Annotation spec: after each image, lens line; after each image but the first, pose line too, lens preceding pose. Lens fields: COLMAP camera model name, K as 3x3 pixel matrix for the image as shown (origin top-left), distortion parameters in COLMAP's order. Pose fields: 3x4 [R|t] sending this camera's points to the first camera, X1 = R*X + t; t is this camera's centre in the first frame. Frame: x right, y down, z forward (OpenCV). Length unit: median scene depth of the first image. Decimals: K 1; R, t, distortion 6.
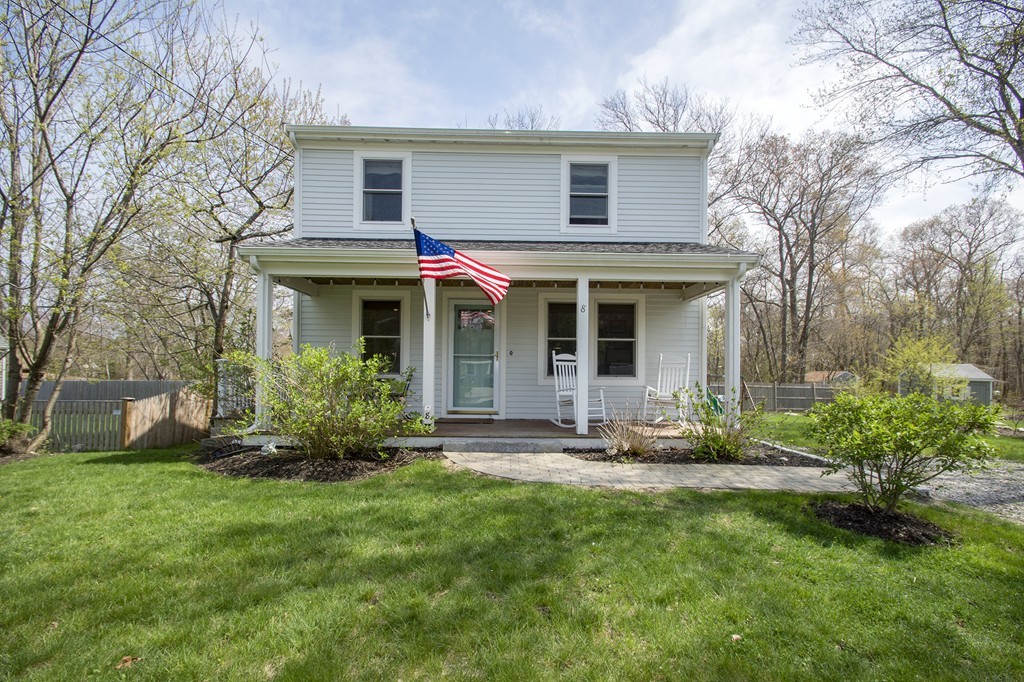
lens RADIAL K [[449.4, 0, 508.7], [0, 449.4, 363.7], [0, 0, 1]] dist [0.017765, -0.021491]
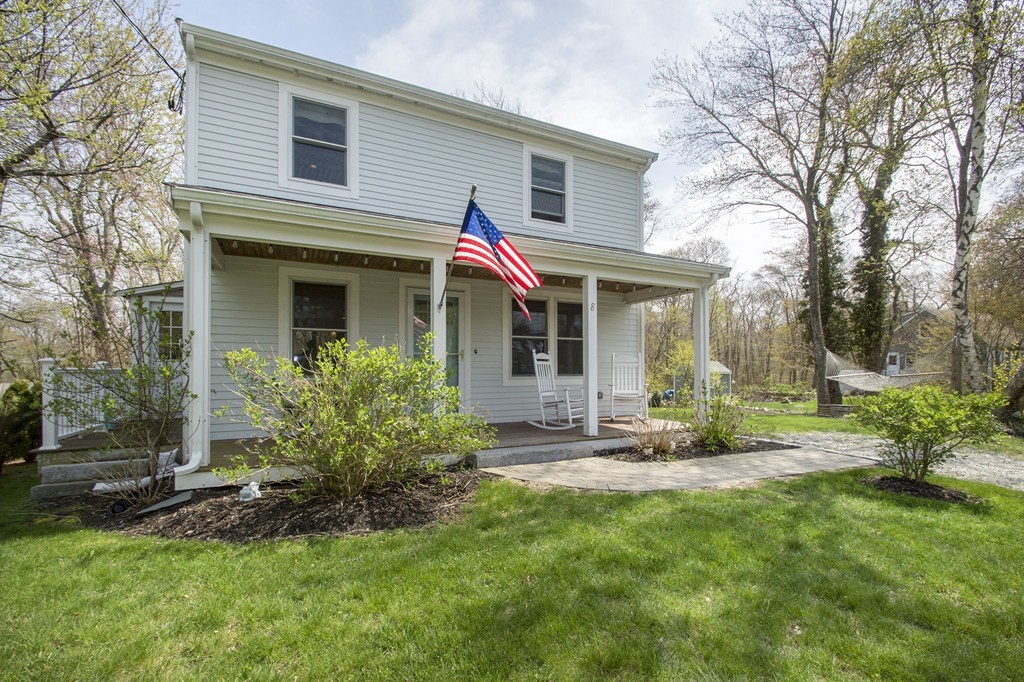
lens RADIAL K [[449.4, 0, 508.7], [0, 449.4, 363.7], [0, 0, 1]] dist [0.017765, -0.021491]
pose [[0.903382, -0.004240, 0.428817, -0.354589], [0.001895, 0.999981, 0.005896, -0.004587], [-0.428833, -0.004514, 0.903372, 0.166646]]
